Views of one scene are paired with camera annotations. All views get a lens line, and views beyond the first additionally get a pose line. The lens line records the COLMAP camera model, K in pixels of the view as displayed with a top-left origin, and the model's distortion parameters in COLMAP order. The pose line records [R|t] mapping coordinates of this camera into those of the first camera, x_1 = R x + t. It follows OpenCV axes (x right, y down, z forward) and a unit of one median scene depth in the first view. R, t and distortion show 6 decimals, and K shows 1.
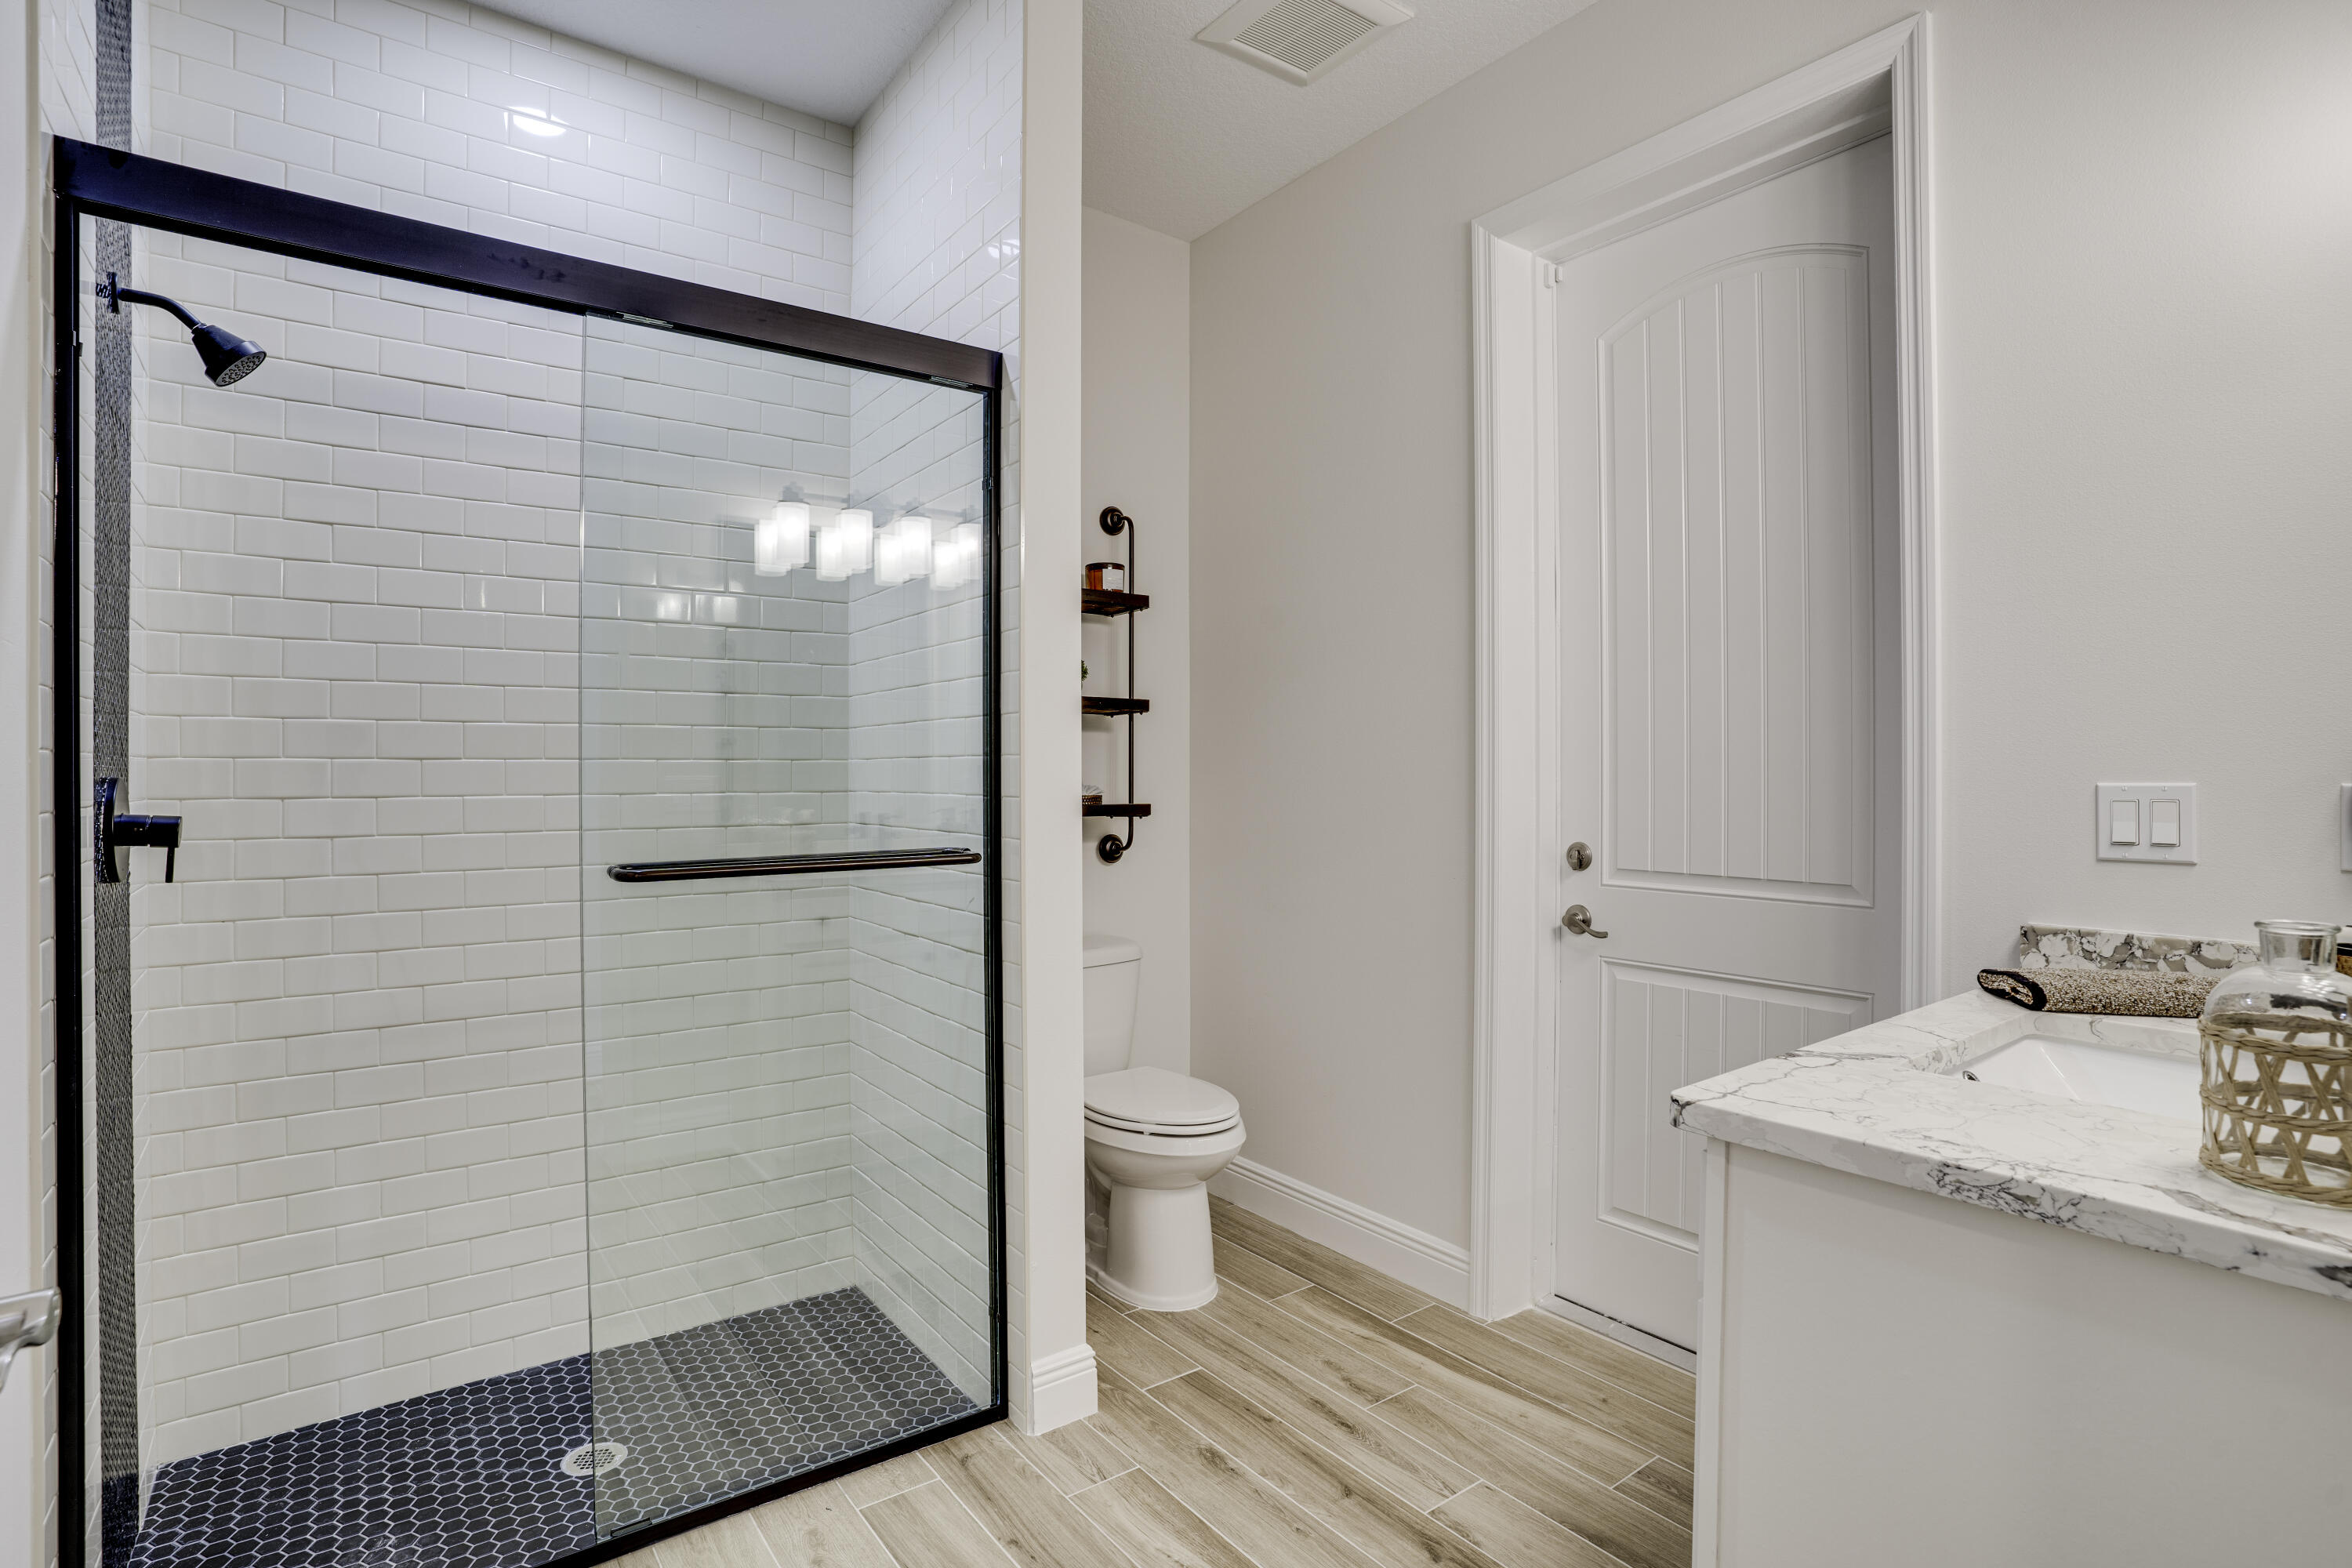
lens RADIAL K [[1139.4, 0, 1172.3], [0, 1139.4, 778.6], [0, 0, 1]] dist [-0.021884, 0.000626]
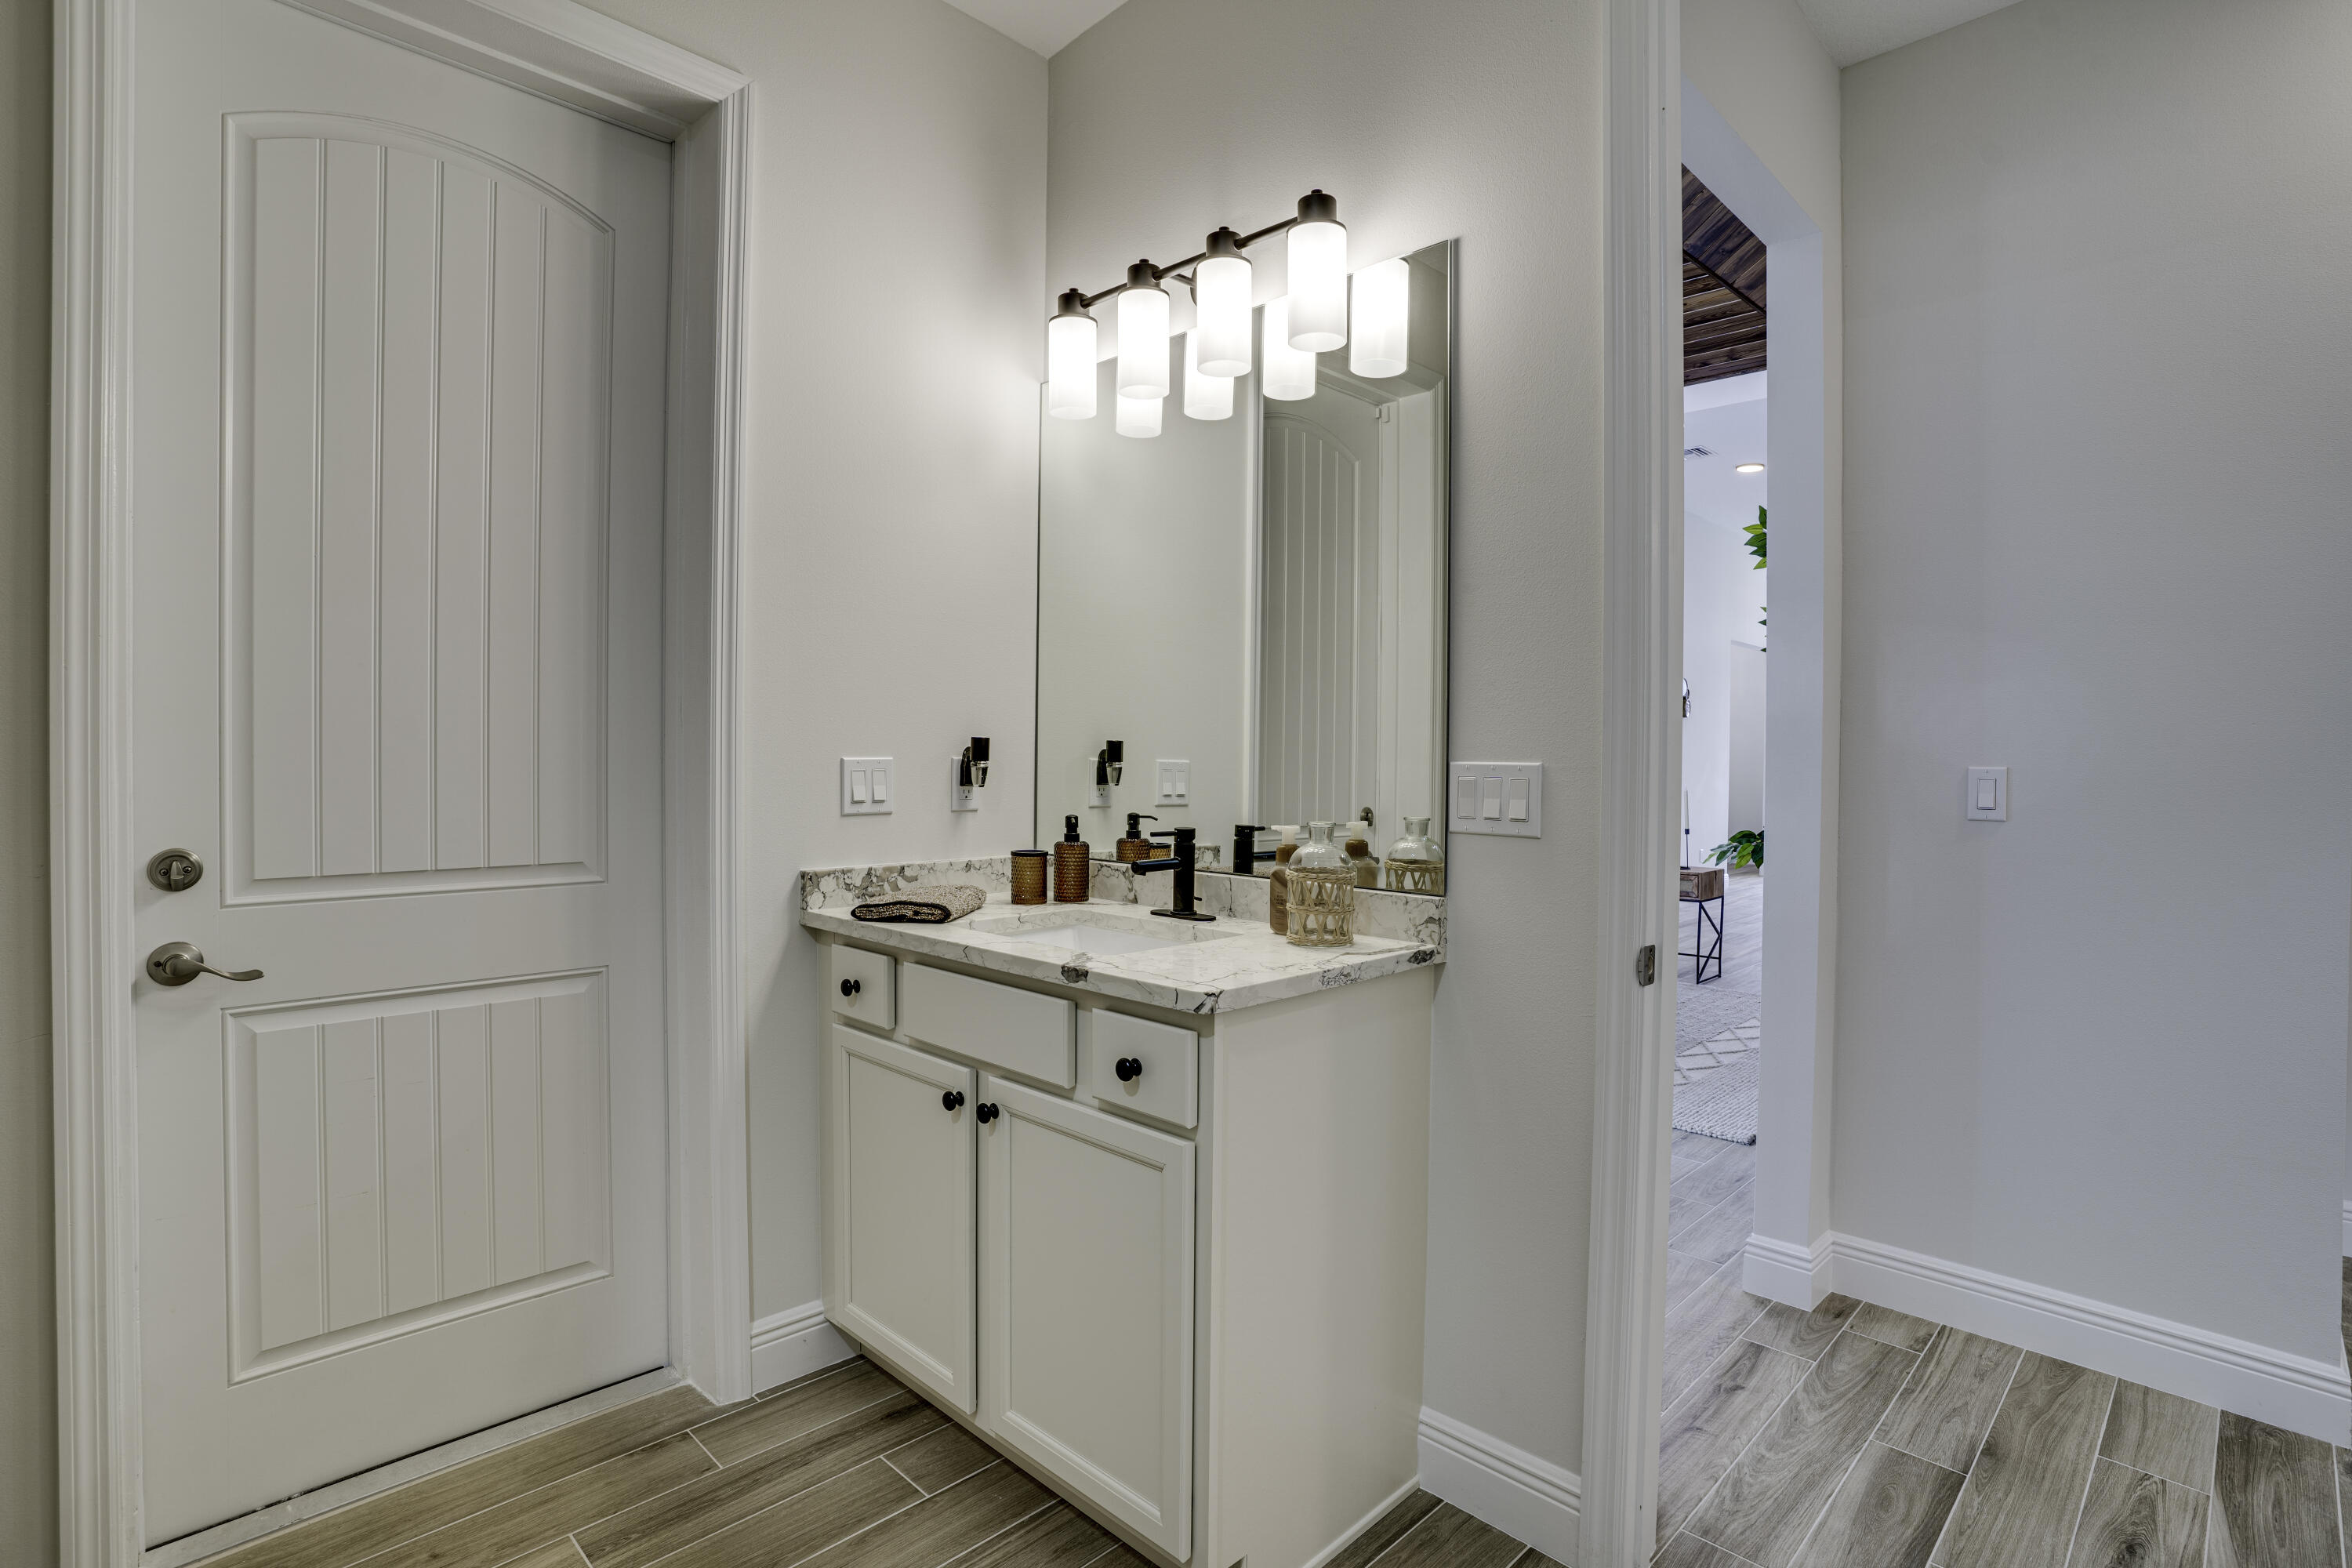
lens RADIAL K [[1139.4, 0, 1171.9], [0, 1139.4, 769.8], [0, 0, 1]] dist [-0.021884, 0.000626]
pose [[-0.112620, -0.009185, 0.993596, -0.561087], [-0.000025, 0.999957, 0.009241, 0.005920], [-0.993638, 0.001016, -0.112616, 0.764002]]
